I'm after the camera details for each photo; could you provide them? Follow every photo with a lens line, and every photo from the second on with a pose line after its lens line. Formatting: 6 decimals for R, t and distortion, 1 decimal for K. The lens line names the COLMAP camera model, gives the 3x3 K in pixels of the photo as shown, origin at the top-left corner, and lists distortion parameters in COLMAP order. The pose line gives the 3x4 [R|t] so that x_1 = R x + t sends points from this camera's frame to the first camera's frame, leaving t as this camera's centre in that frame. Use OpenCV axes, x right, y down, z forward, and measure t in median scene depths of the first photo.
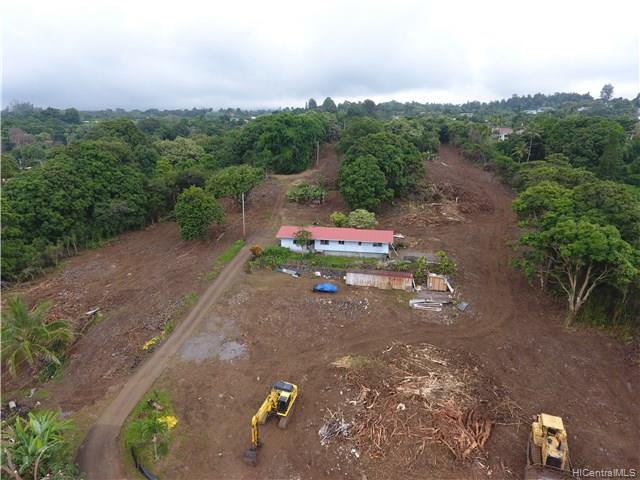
lens RADIAL K [[374.8, 0, 317.3], [0, 374.8, 241.7], [0, 0, 1]] dist [-0.001991, -0.001348]
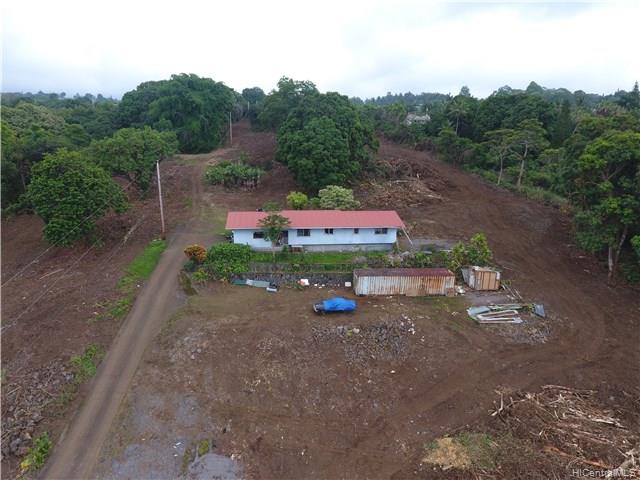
lens RADIAL K [[374.8, 0, 317.3], [0, 374.8, 241.7], [0, 0, 1]] dist [-0.001991, -0.001348]
pose [[0.952762, -0.067849, 0.296042, -0.155211], [0.065443, 0.997693, 0.018039, 0.007181], [-0.296583, 0.002187, 0.955005, 0.378339]]
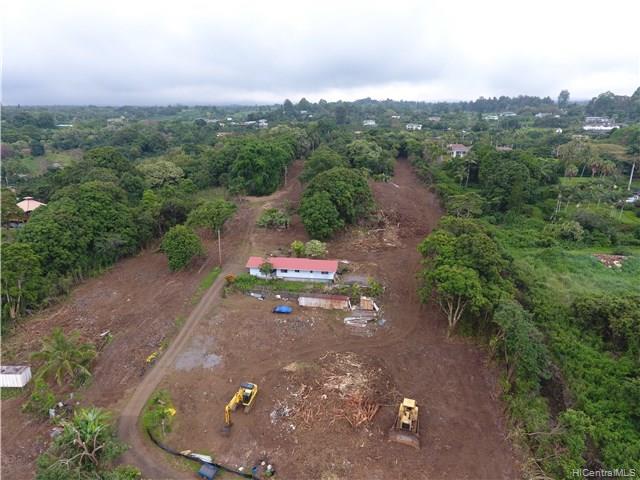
lens RADIAL K [[374.8, 0, 317.3], [0, 374.8, 241.7], [0, 0, 1]] dist [-0.001991, -0.001348]
pose [[0.998402, -0.012042, 0.055206, 0.064257], [0.011069, 0.999778, 0.017904, -0.121313], [-0.055409, -0.017265, 0.998314, -0.283953]]
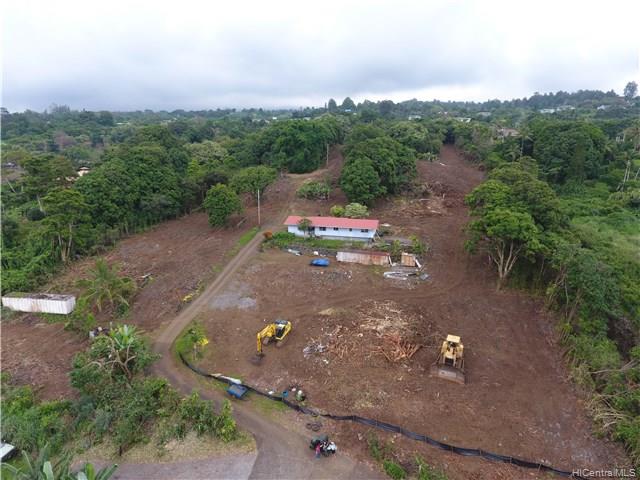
lens RADIAL K [[374.8, 0, 317.3], [0, 374.8, 241.7], [0, 0, 1]] dist [-0.001991, -0.001348]
pose [[0.998415, 0.010618, -0.055263, 0.072638], [-0.010391, 0.999936, 0.004394, 0.039964], [0.055306, -0.003812, 0.998462, -0.249042]]
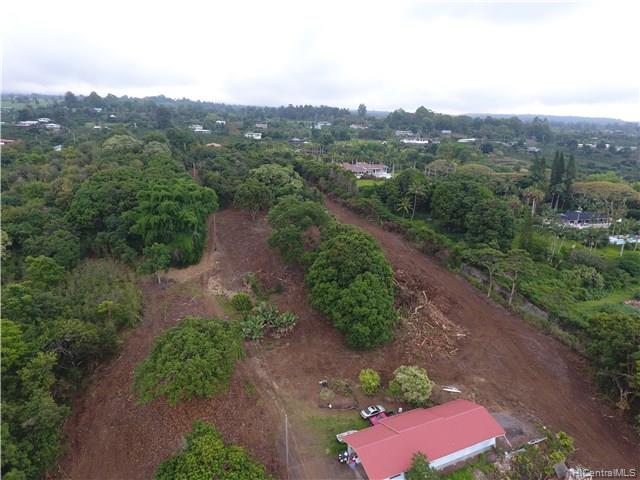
lens RADIAL K [[374.8, 0, 317.3], [0, 374.8, 241.7], [0, 0, 1]] dist [-0.001991, -0.001348]
pose [[0.830966, -0.126466, 0.541758, -0.485220], [0.116642, 0.991780, 0.052607, -0.468545], [-0.543958, 0.019477, 0.838887, 0.537503]]
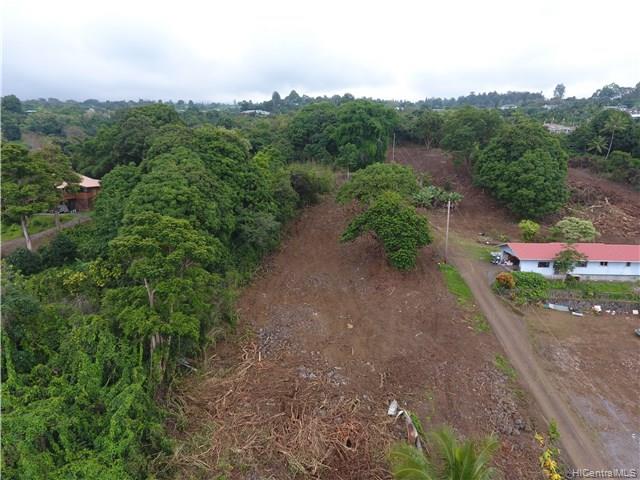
lens RADIAL K [[374.8, 0, 317.3], [0, 374.8, 241.7], [0, 0, 1]] dist [-0.001991, -0.001348]
pose [[0.988807, -0.034560, 0.145143, -0.630851], [0.033015, 0.999370, 0.013037, -0.072533], [-0.145502, -0.008099, 0.989325, 0.335867]]
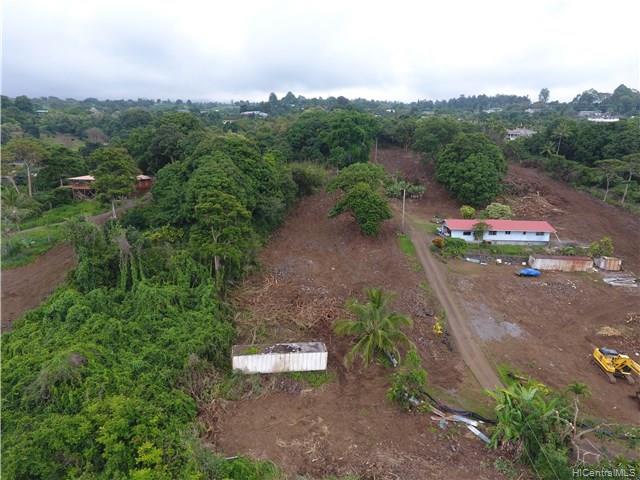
lens RADIAL K [[374.8, 0, 317.3], [0, 374.8, 241.7], [0, 0, 1]] dist [-0.001991, -0.001348]
pose [[0.986921, -0.030675, 0.158259, -0.683165], [0.028527, 0.999468, 0.015826, -0.004890], [-0.158661, -0.011104, 0.987271, -0.012628]]
